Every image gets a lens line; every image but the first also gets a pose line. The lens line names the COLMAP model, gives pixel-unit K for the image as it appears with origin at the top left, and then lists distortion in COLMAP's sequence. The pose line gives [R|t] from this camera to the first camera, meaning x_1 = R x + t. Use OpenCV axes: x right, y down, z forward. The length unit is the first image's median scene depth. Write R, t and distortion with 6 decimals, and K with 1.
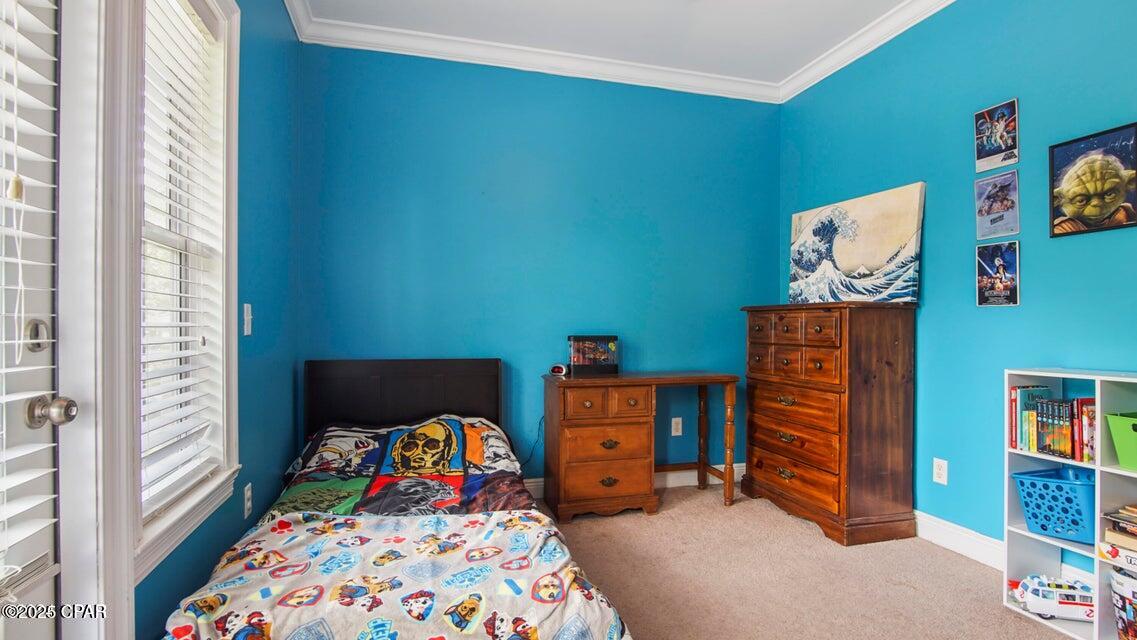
lens RADIAL K [[536.5, 0, 570.5], [0, 536.5, 324.9], [0, 0, 1]] dist [-0.005111, -0.000633]
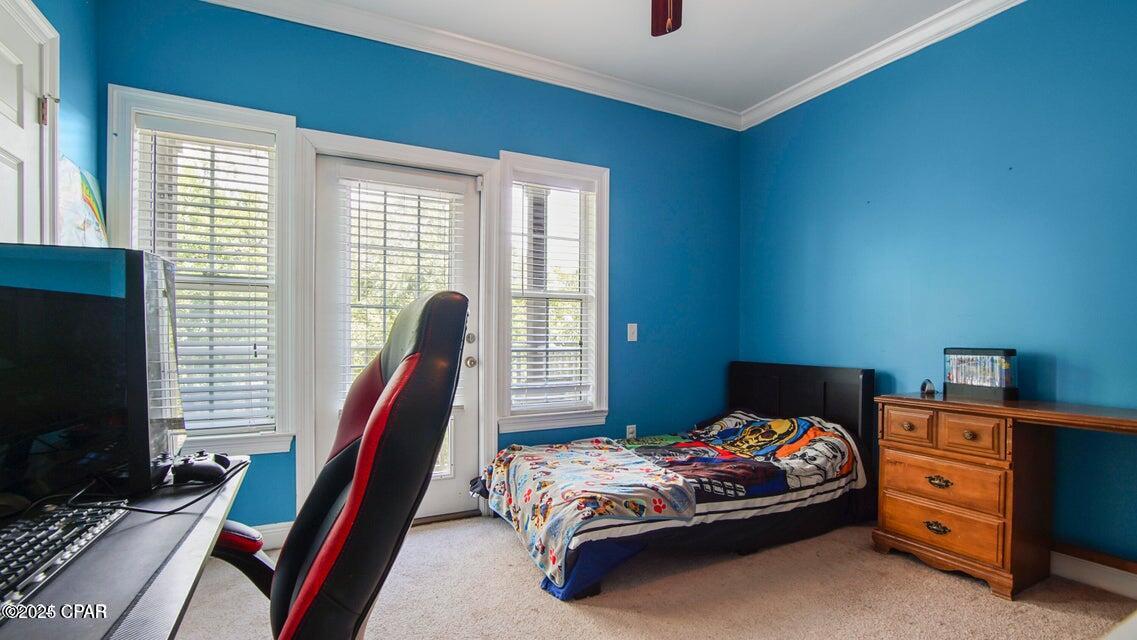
lens RADIAL K [[511.1, 0, 585.0], [0, 511.1, 345.3], [0, 0, 1]] dist [-0.021591, -0.000244]
pose [[0.229814, 0.015110, -0.973117, 1.176481], [0.004480, 0.999852, 0.016583, 0.006391], [0.973224, -0.008170, 0.229713, 0.538299]]
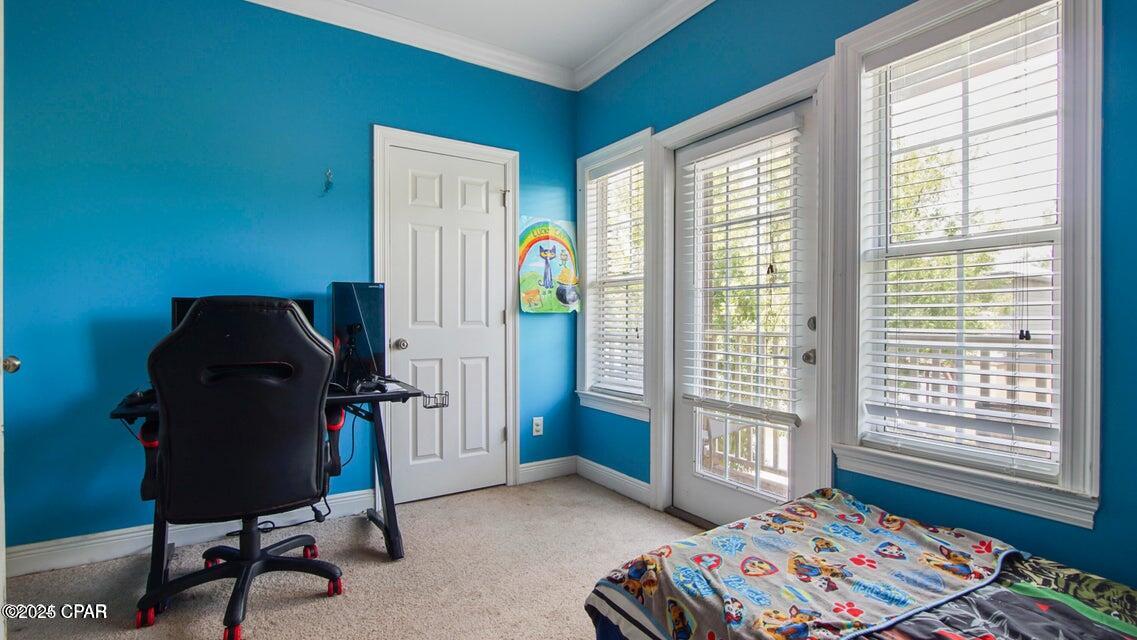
lens RADIAL K [[536.5, 0, 570.5], [0, 536.5, 324.9], [0, 0, 1]] dist [-0.005111, -0.000633]
pose [[-0.955265, 0.001284, -0.295748, 0.371123], [0.000189, 0.999993, 0.003733, 0.007682], [0.295751, 0.003510, -0.955259, 1.601471]]
